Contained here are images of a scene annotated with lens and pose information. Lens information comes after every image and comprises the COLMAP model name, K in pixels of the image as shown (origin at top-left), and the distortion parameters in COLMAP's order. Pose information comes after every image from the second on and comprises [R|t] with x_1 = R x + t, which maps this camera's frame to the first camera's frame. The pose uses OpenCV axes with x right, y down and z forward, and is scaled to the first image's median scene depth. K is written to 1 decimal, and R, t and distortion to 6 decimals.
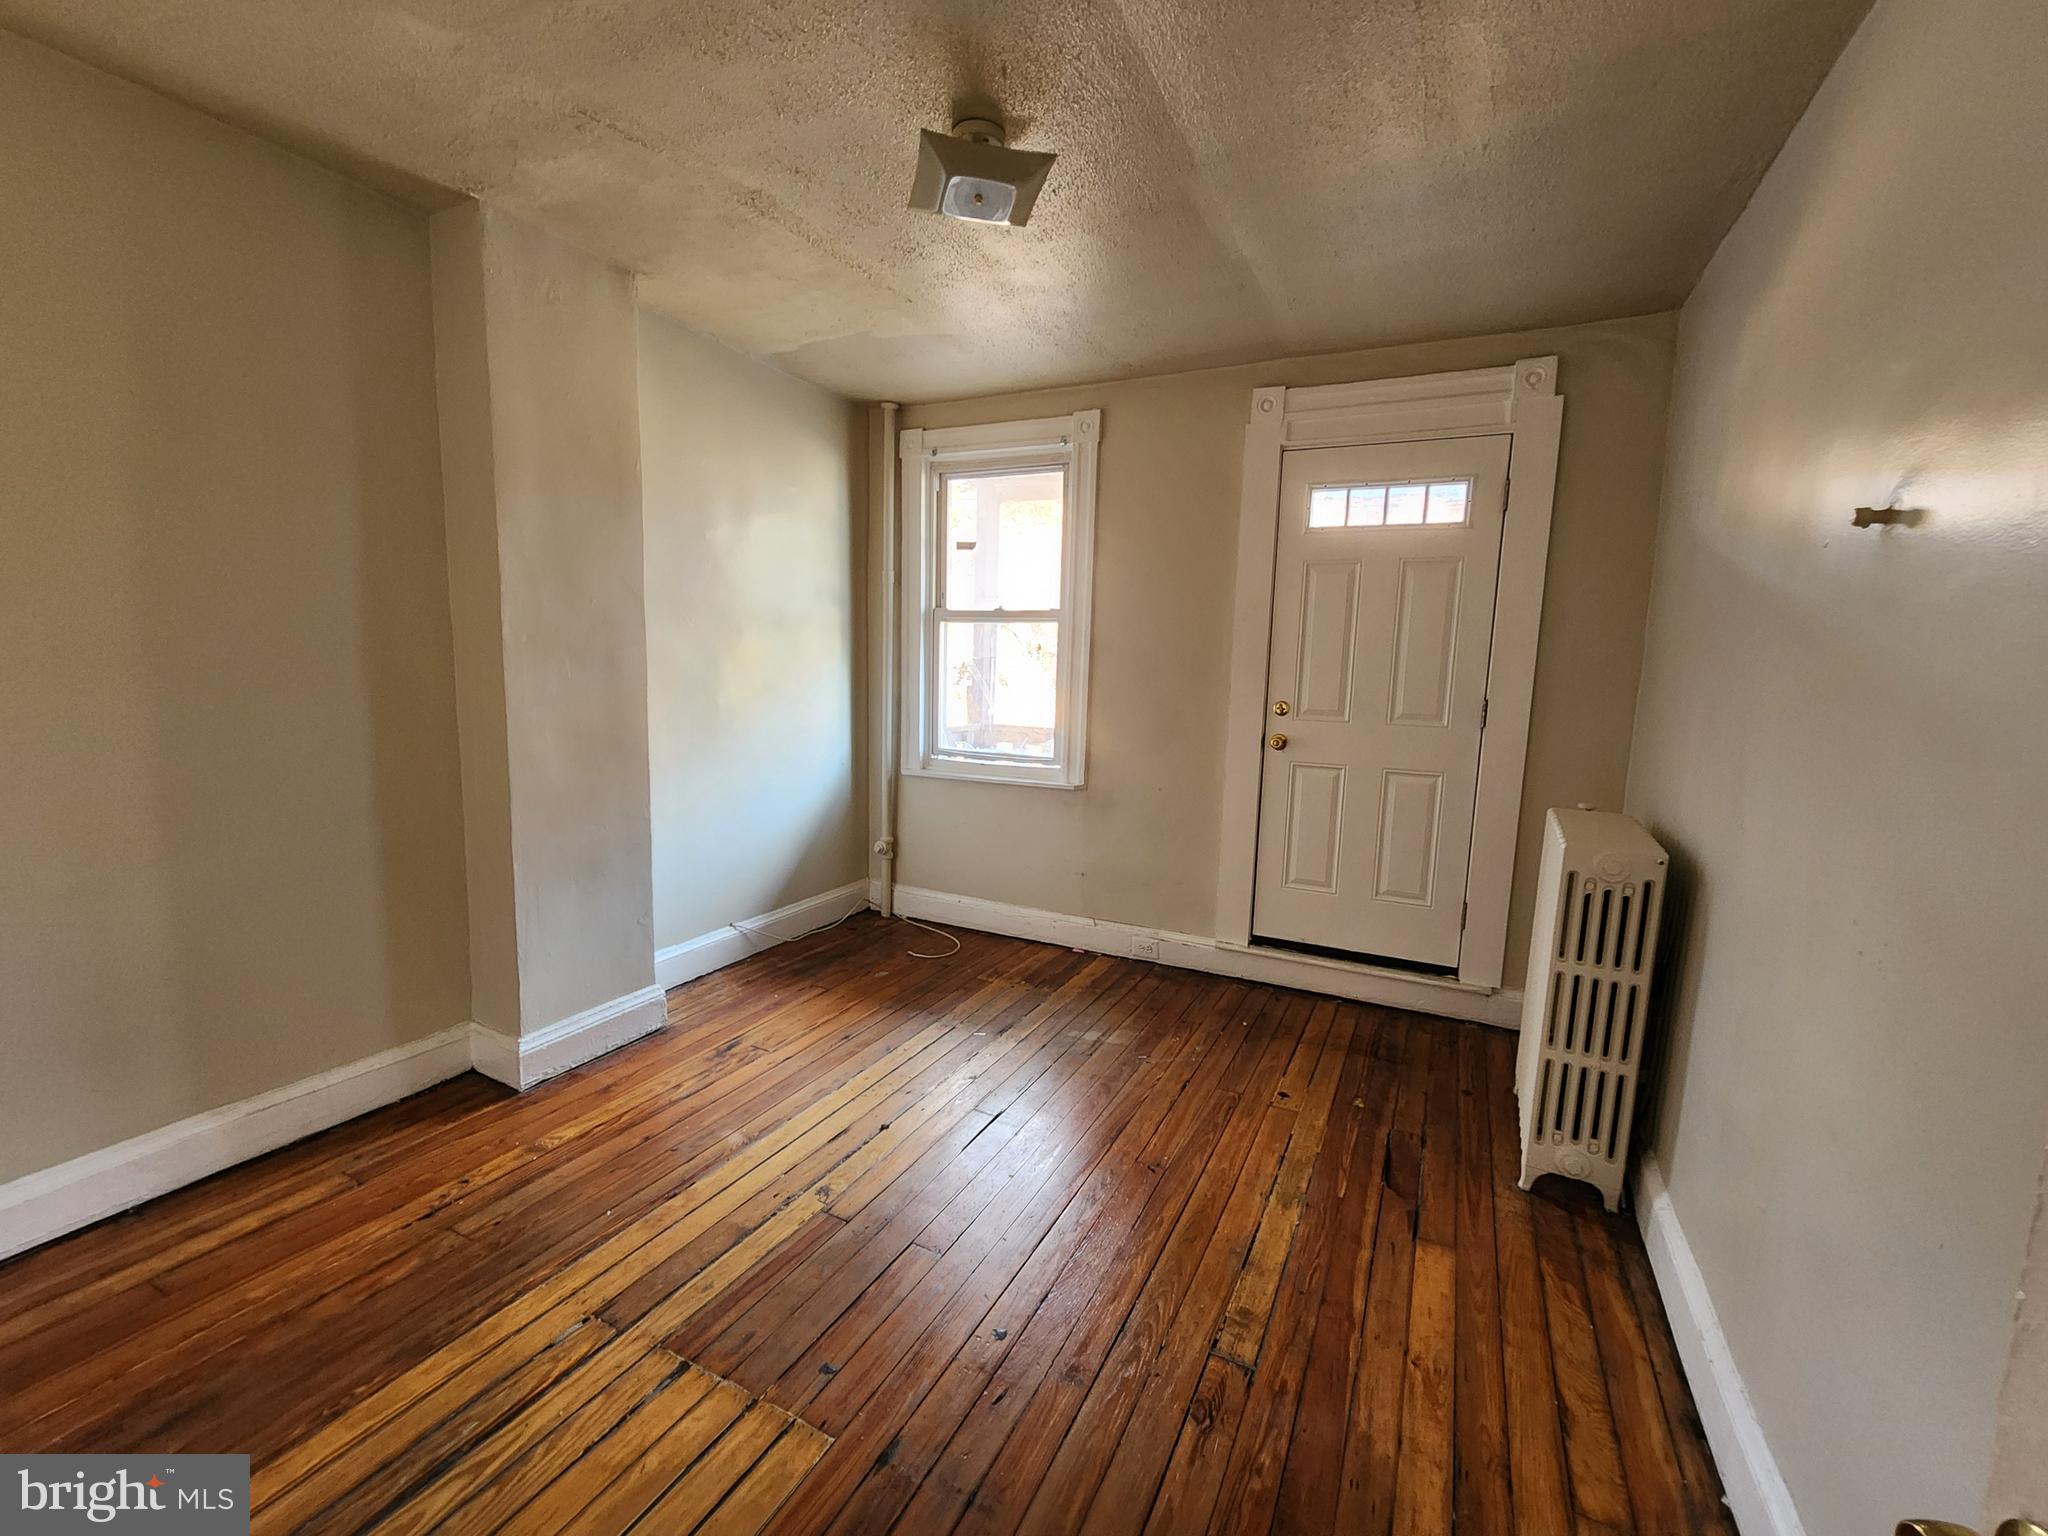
lens RADIAL K [[833.7, 0, 1034.2], [0, 833.7, 774.0], [0, 0, 1]] dist [-0.001973, -0.000958]
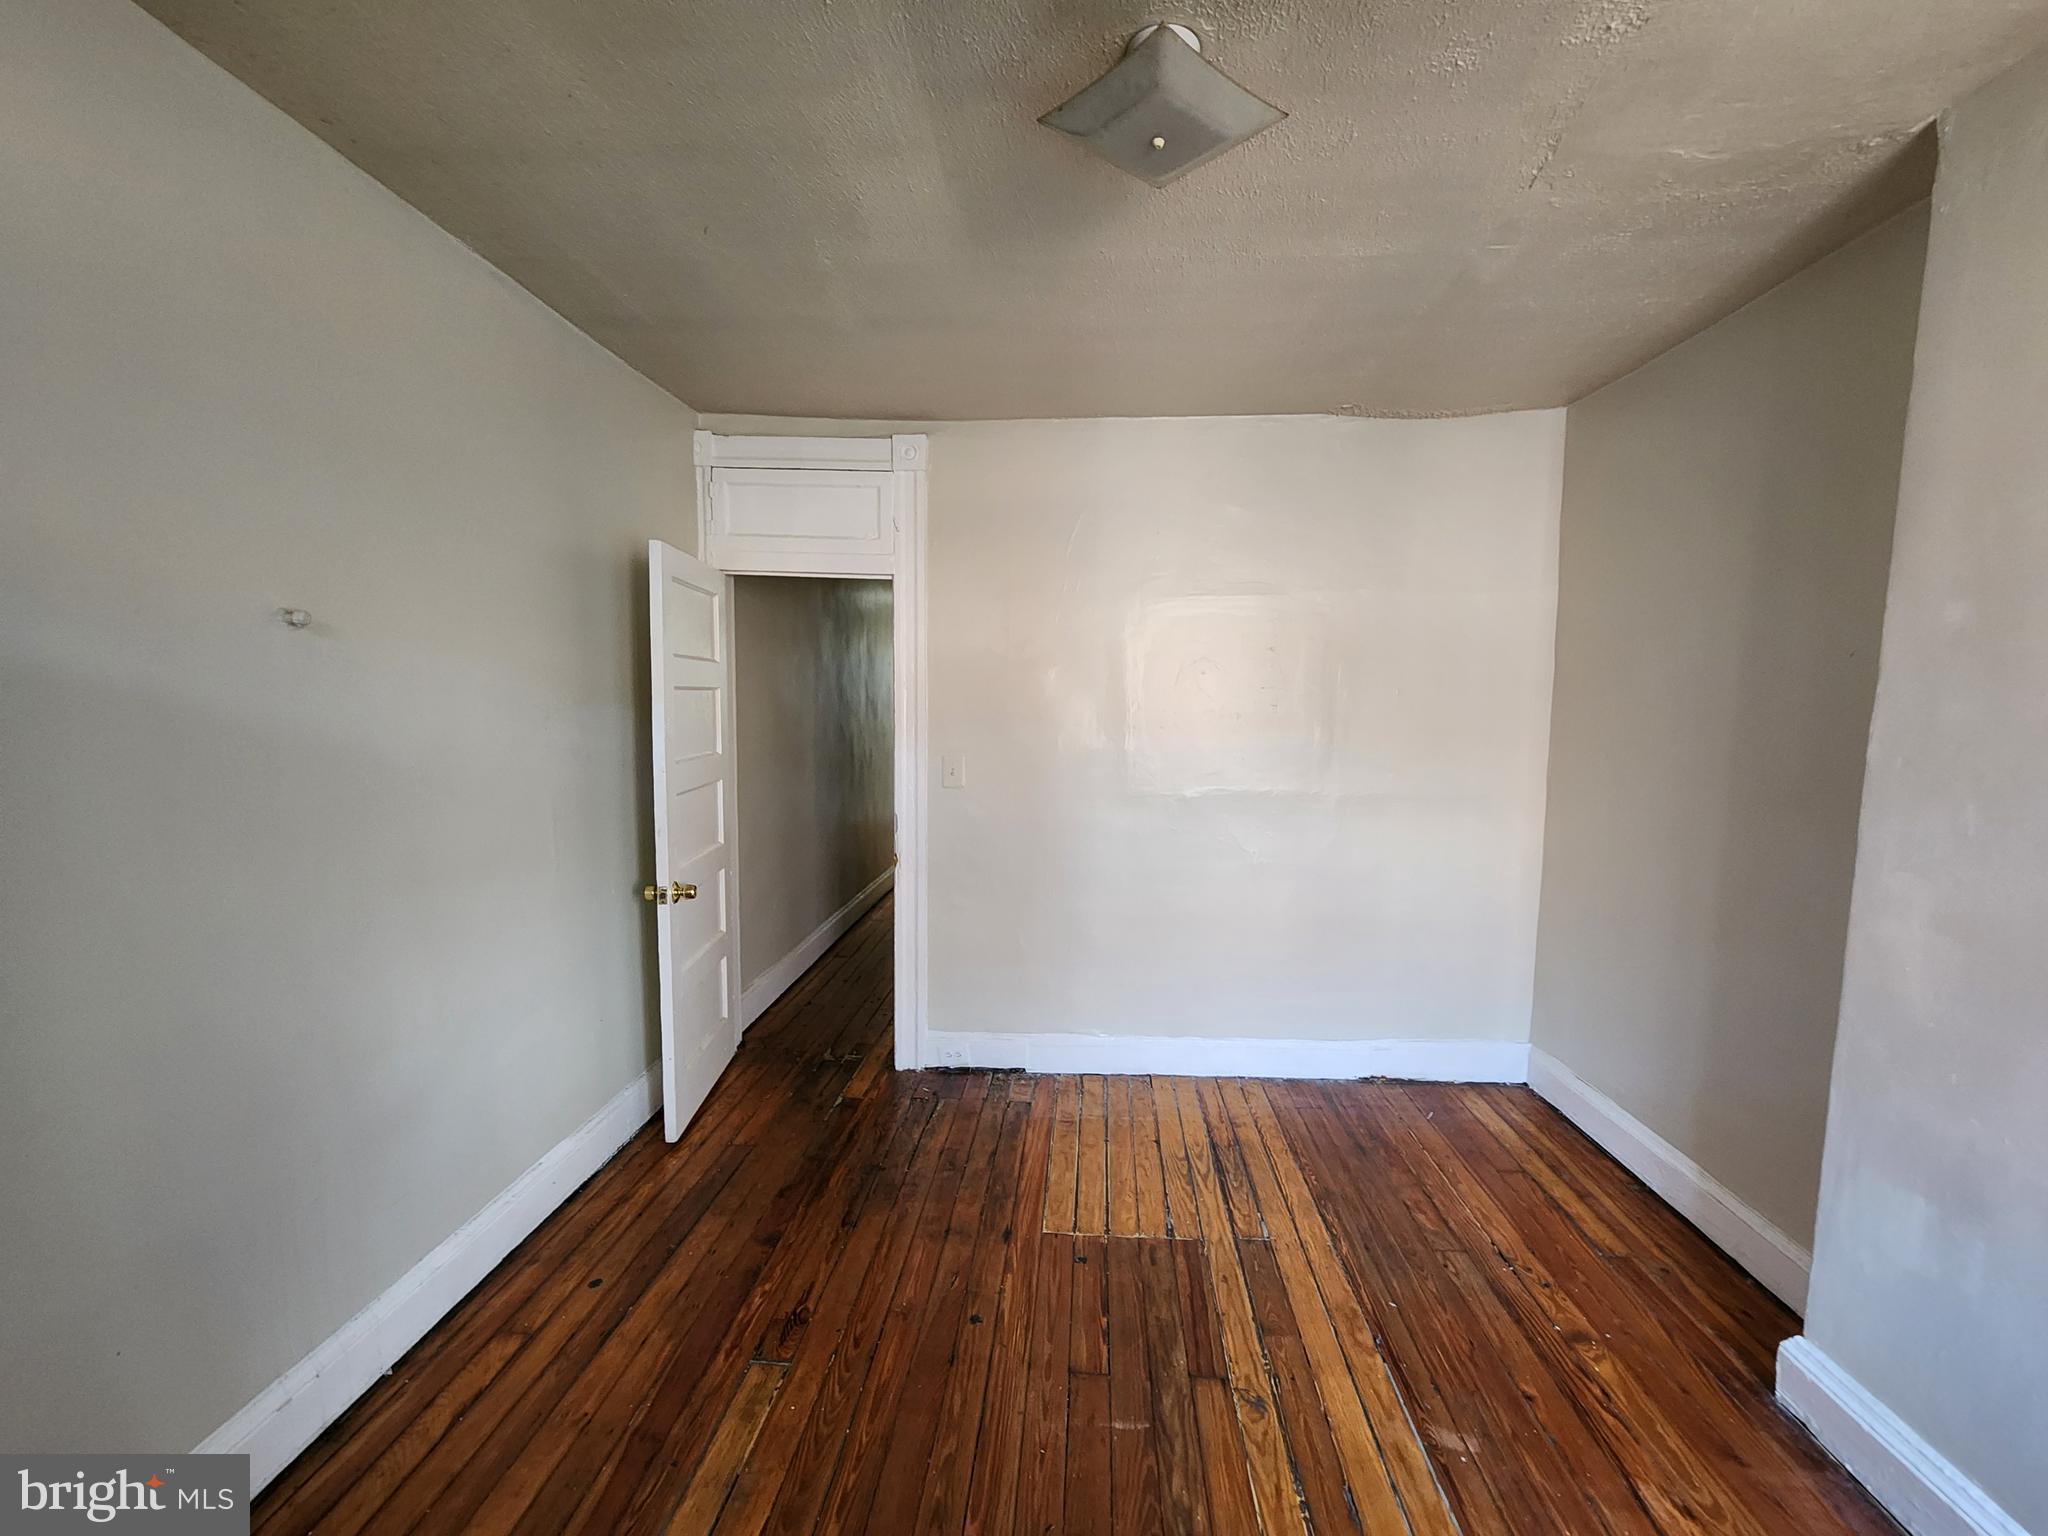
lens RADIAL K [[833.7, 0, 1036.6], [0, 833.7, 765.5], [0, 0, 1]] dist [-0.001973, -0.000958]
pose [[-0.917631, -0.010892, -0.397283, 0.351644], [-0.095536, 0.976359, 0.193897, -0.318384], [0.385779, 0.215881, -0.896978, 1.907346]]
